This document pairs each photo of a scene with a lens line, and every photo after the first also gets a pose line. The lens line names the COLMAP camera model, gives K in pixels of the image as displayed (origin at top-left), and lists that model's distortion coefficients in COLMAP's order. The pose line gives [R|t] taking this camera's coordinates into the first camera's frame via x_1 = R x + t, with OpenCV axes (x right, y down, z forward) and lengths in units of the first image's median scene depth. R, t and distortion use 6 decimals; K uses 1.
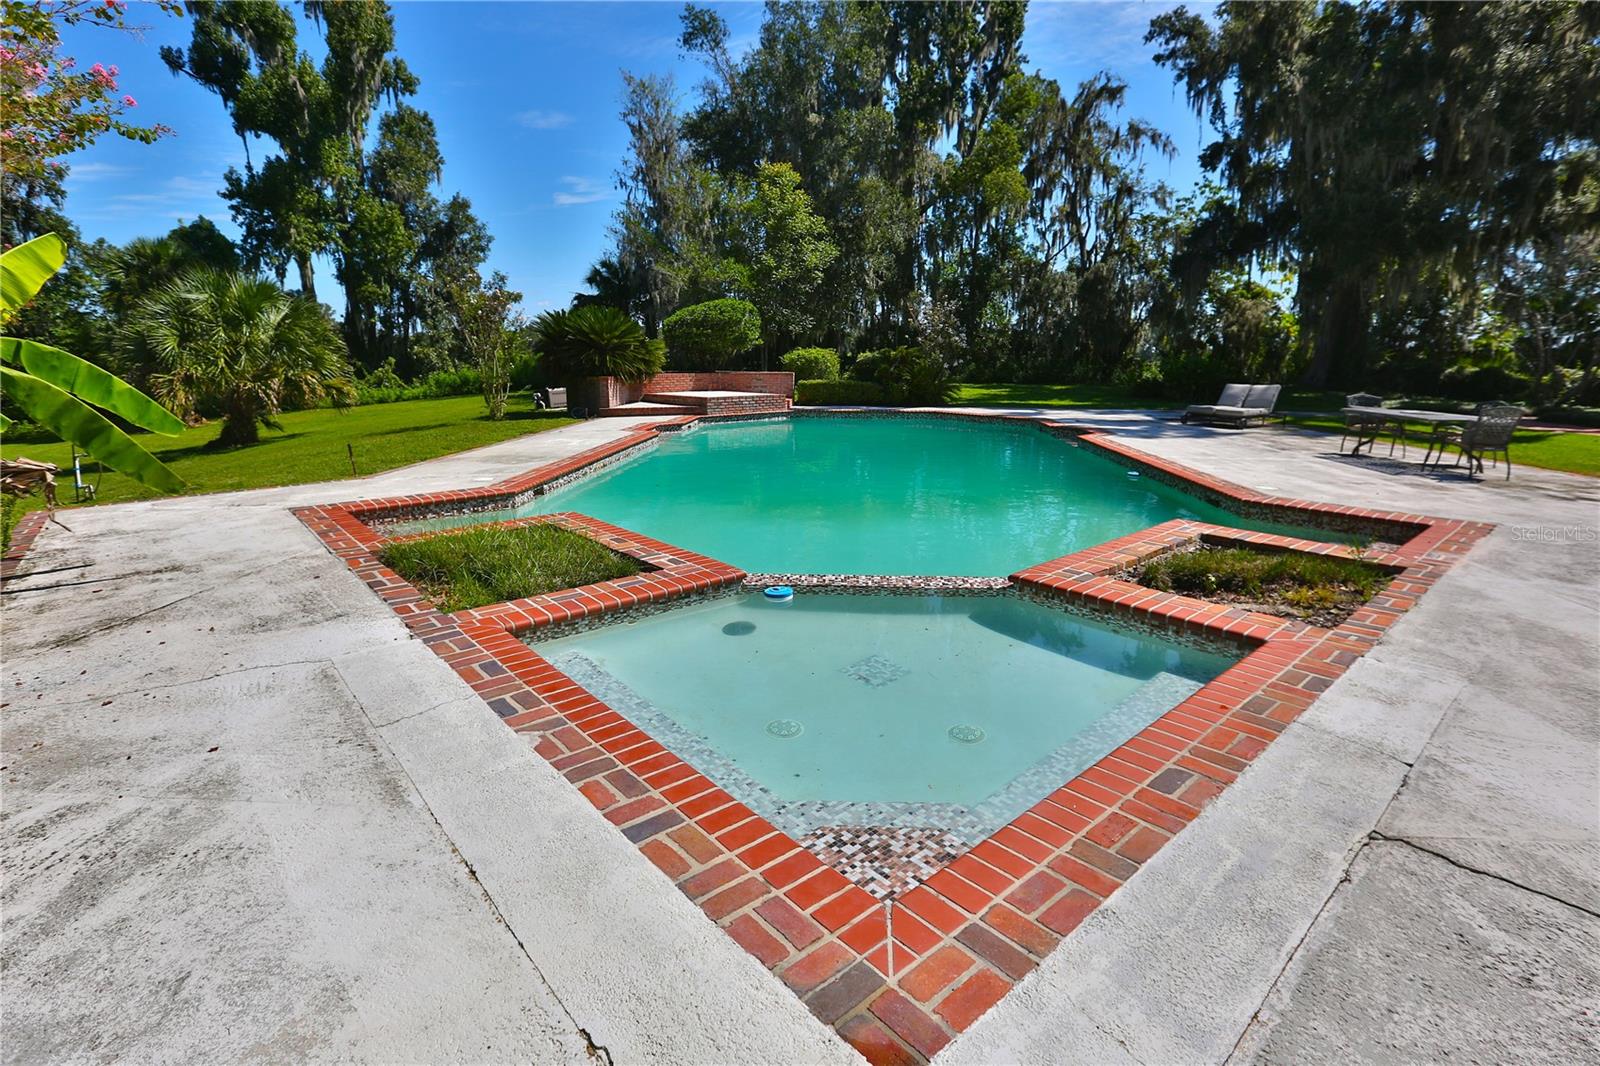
lens RADIAL K [[763.9, 0, 804.4], [0, 763.9, 538.9], [0, 0, 1]] dist [-0.049641, 0.017507]
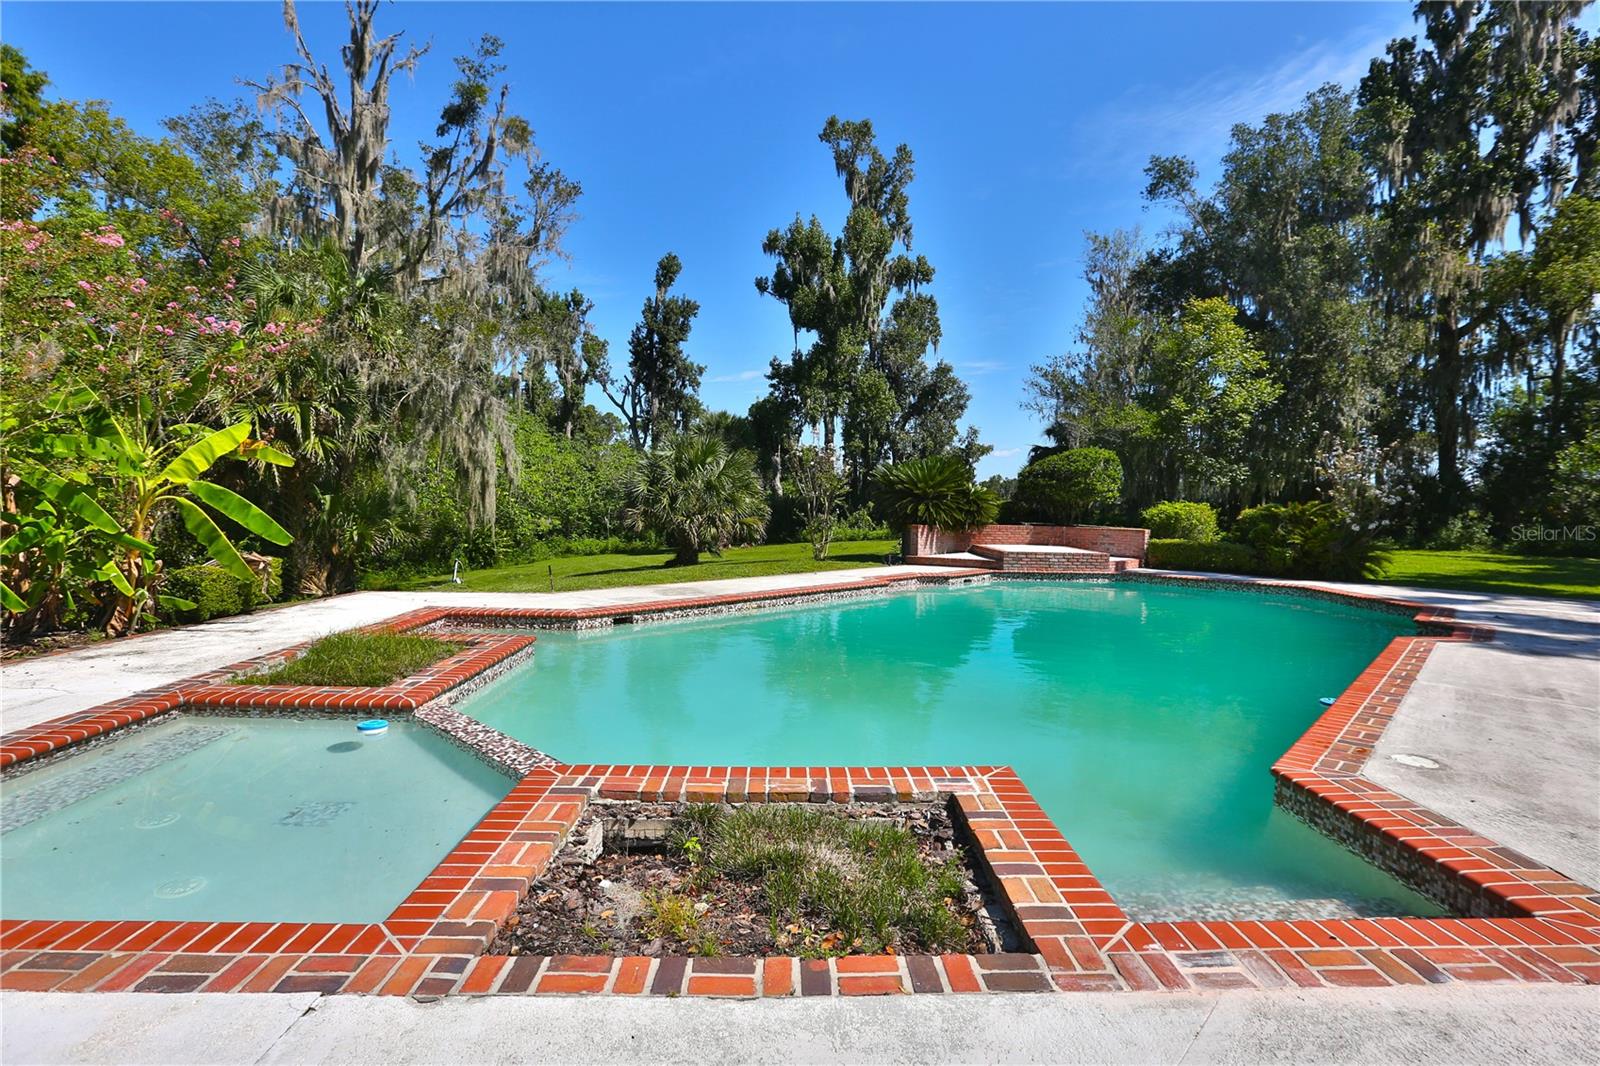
lens RADIAL K [[780.9, 0, 815.8], [0, 780.9, 525.8], [0, 0, 1]] dist [-0.046285, 0.018066]
pose [[0.774715, 0.035665, -0.631304, 0.152617], [-0.167051, 0.974479, -0.149946, -0.018834], [0.609845, 0.221626, 0.760901, 0.070245]]
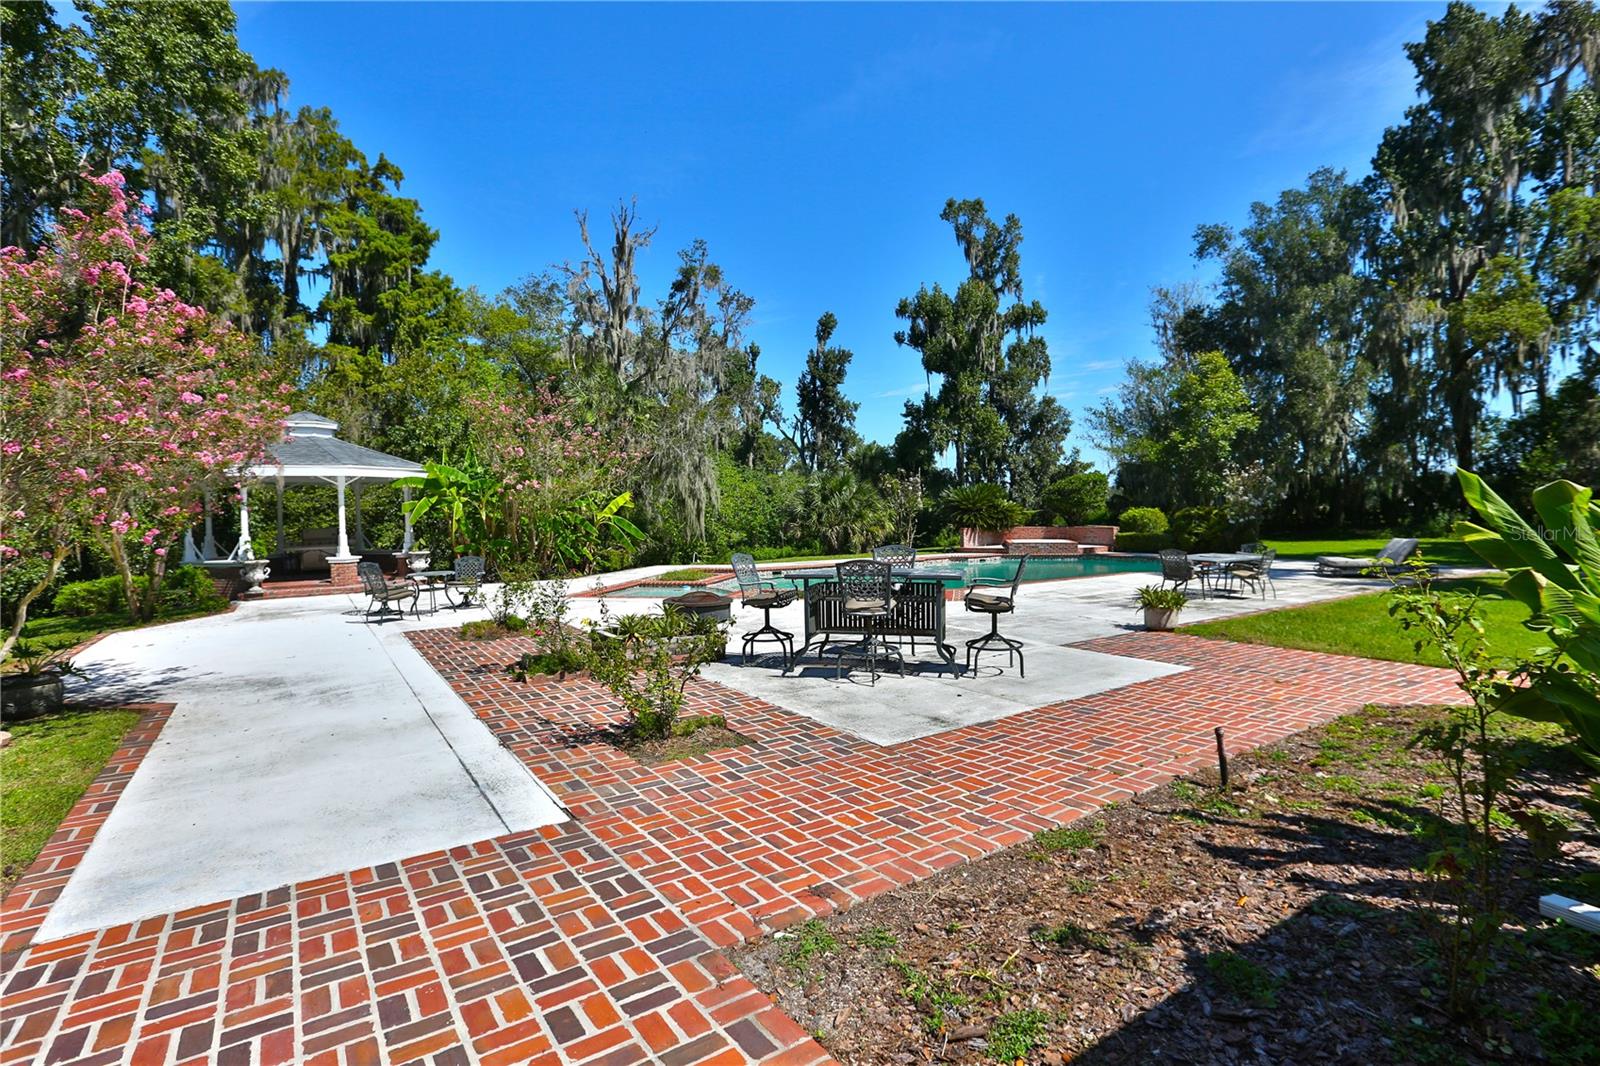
lens RADIAL K [[780.9, 0, 815.8], [0, 780.9, 525.8], [0, 0, 1]] dist [-0.046285, 0.018066]
pose [[0.613077, 0.005677, -0.790002, 0.445833], [-0.173822, 0.976439, -0.127877, 0.023468], [0.770663, 0.215718, 0.599620, -0.115847]]
